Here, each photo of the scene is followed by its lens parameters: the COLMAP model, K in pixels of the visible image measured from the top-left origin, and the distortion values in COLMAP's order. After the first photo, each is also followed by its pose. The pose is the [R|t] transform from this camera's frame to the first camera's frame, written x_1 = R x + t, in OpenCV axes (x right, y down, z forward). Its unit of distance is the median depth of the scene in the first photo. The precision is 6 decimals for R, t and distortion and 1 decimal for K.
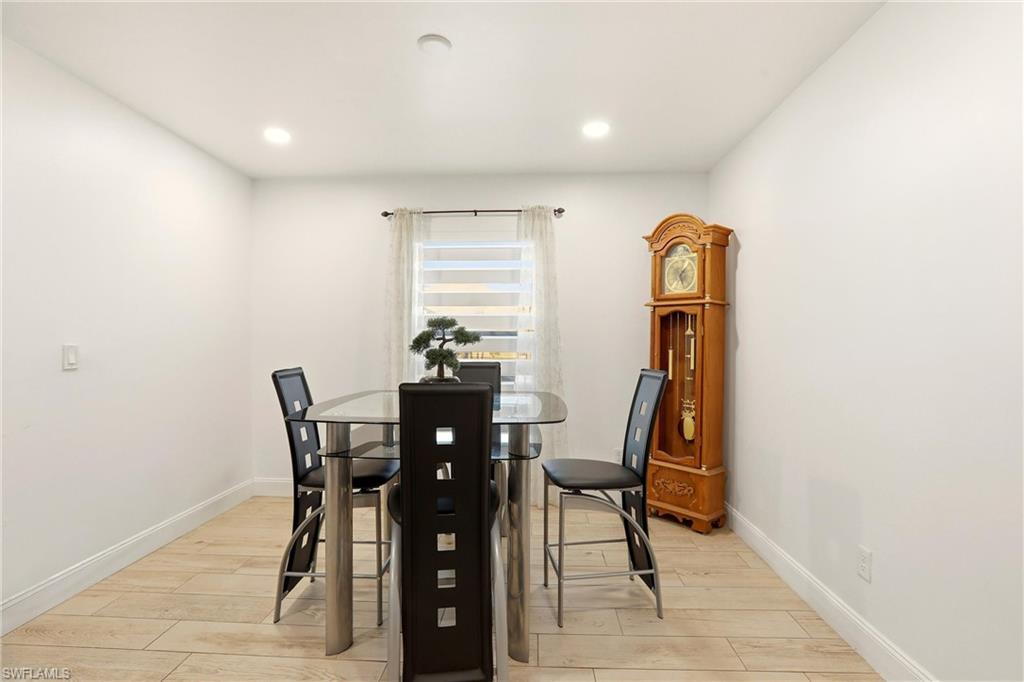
lens RADIAL K [[487.8, 0, 517.0], [0, 487.8, 344.6], [0, 0, 1]] dist [-0.020104, -0.000212]
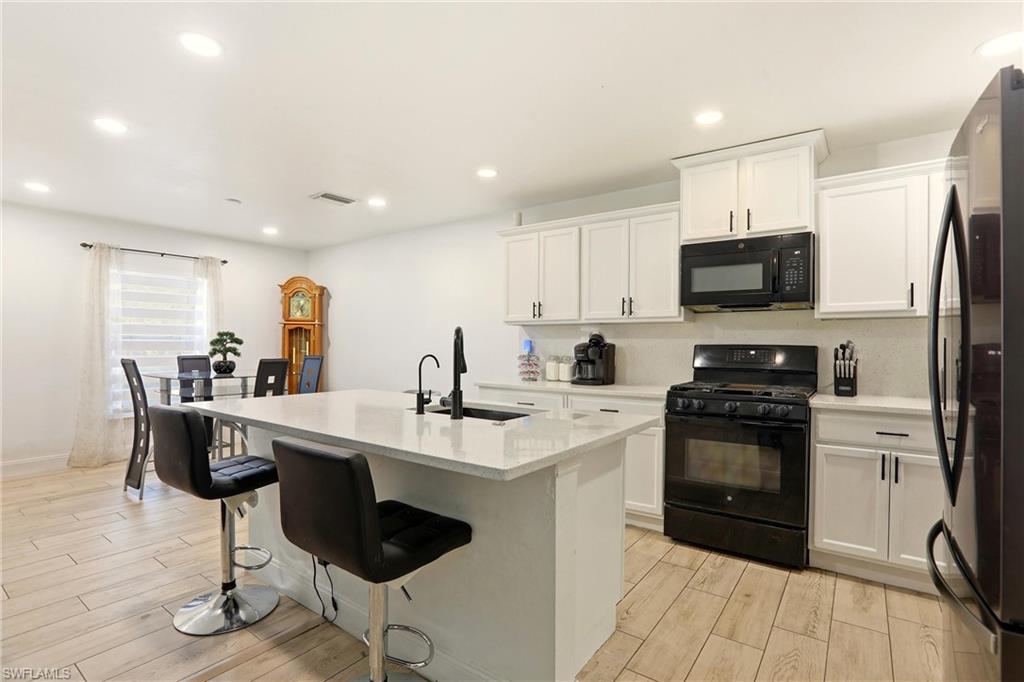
lens RADIAL K [[481.9, 0, 505.7], [0, 481.9, 348.1], [0, 0, 1]] dist [-0.047862, 0.021292]
pose [[0.554801, -0.008962, 0.831935, -0.768812], [0.005955, 0.999959, 0.006800, 0.004755], [-0.831962, 0.001181, 0.554831, -0.698424]]
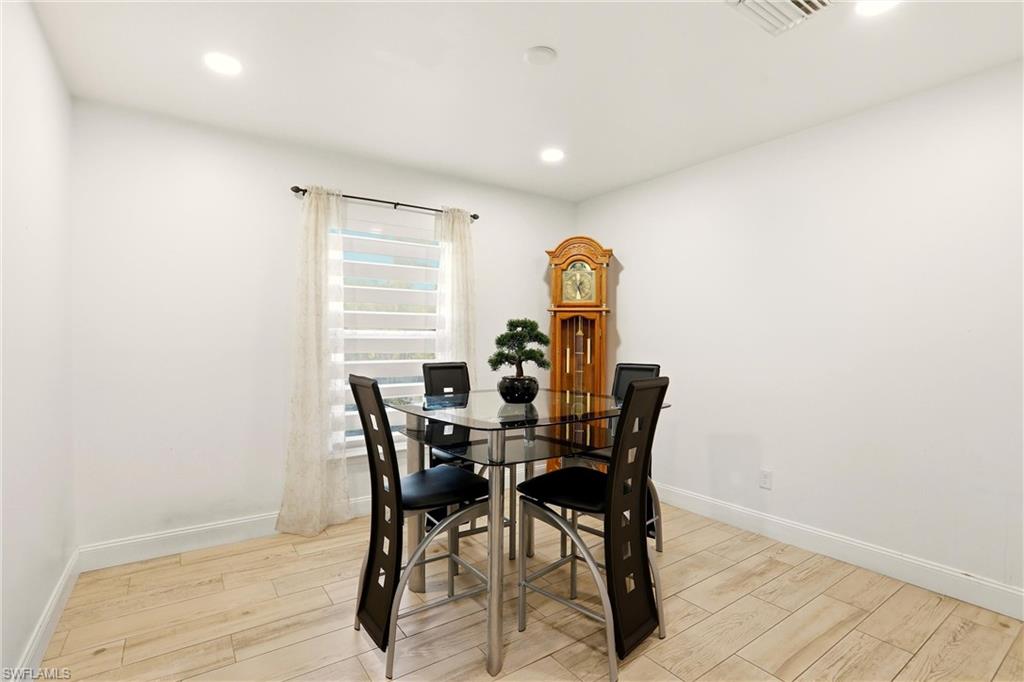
lens RADIAL K [[481.9, 0, 505.7], [0, 481.9, 348.1], [0, 0, 1]] dist [-0.047862, 0.021292]
pose [[0.799454, -0.012818, 0.600590, -0.530125], [0.006515, 0.999899, 0.012668, -0.005319], [-0.600691, -0.006214, 0.799457, 0.145487]]
